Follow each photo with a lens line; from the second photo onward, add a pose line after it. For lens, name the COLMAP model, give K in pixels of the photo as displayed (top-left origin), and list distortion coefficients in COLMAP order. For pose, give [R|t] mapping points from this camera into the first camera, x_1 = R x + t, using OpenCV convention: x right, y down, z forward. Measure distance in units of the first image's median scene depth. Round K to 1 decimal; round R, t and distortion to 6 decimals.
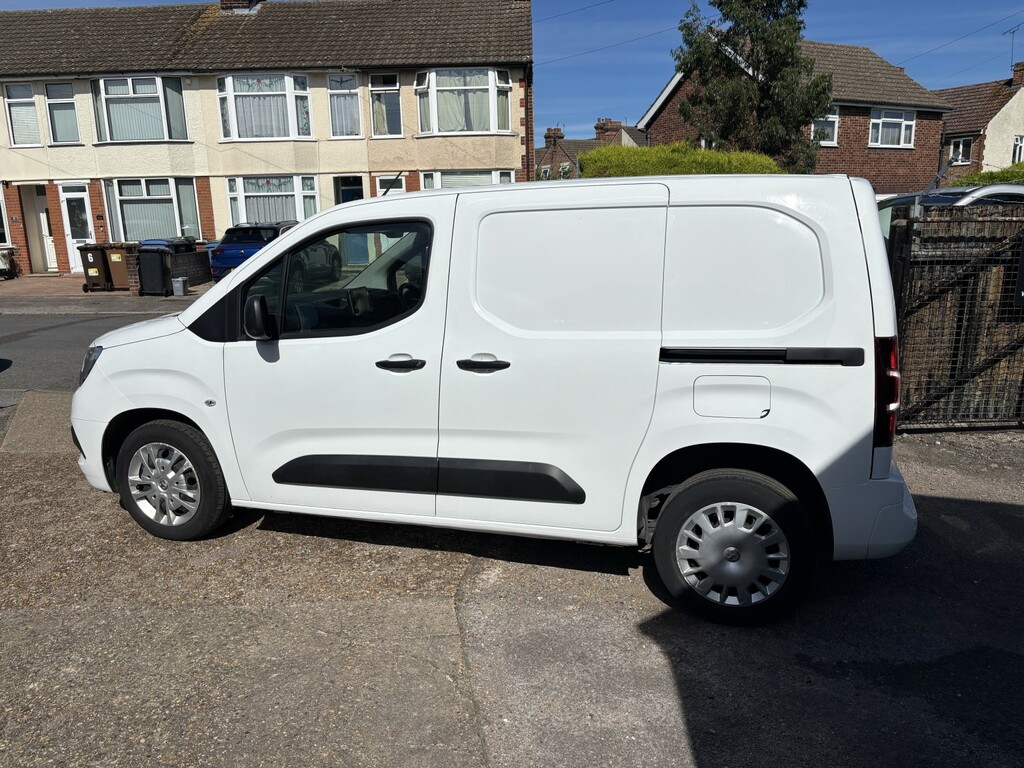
lens RADIAL K [[806.4, 0, 512.0], [0, 806.4, 384.0], [0, 0, 1]] dist [0.047465, -0.051362]
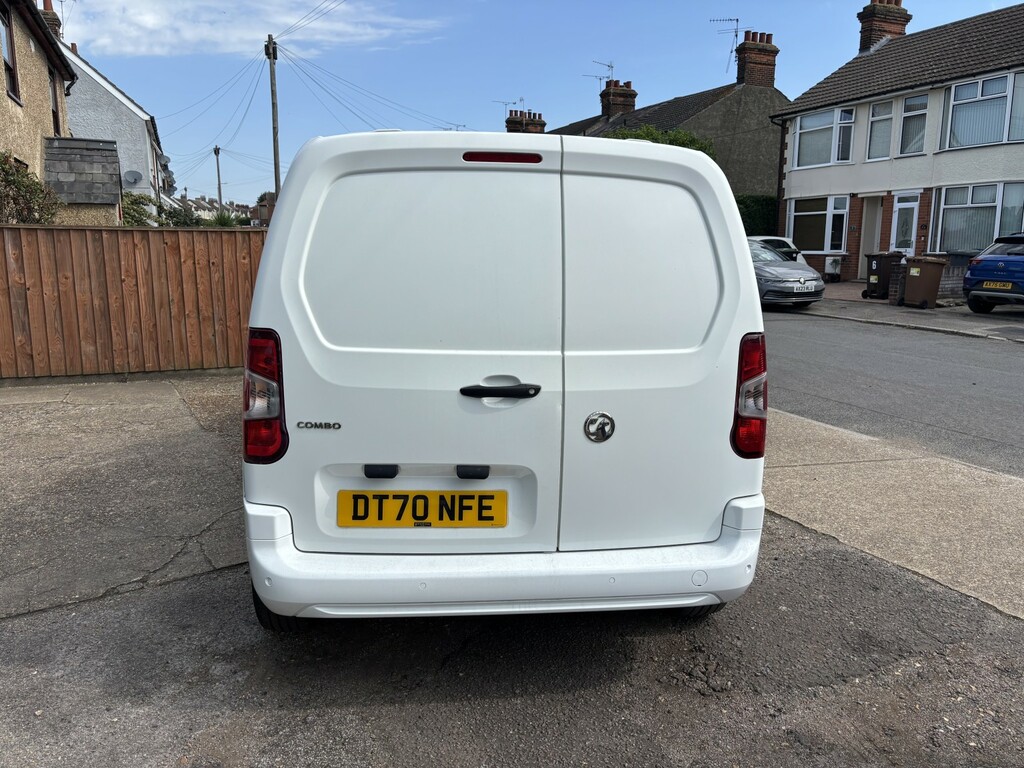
lens RADIAL K [[806.4, 0, 512.0], [0, 806.4, 384.0], [0, 0, 1]] dist [0.047465, -0.051362]
pose [[0.392748, 0.179130, -0.902032, 0.231084], [-0.198539, 0.974232, 0.107023, -0.025784], [0.897960, 0.137055, 0.418192, 0.167278]]
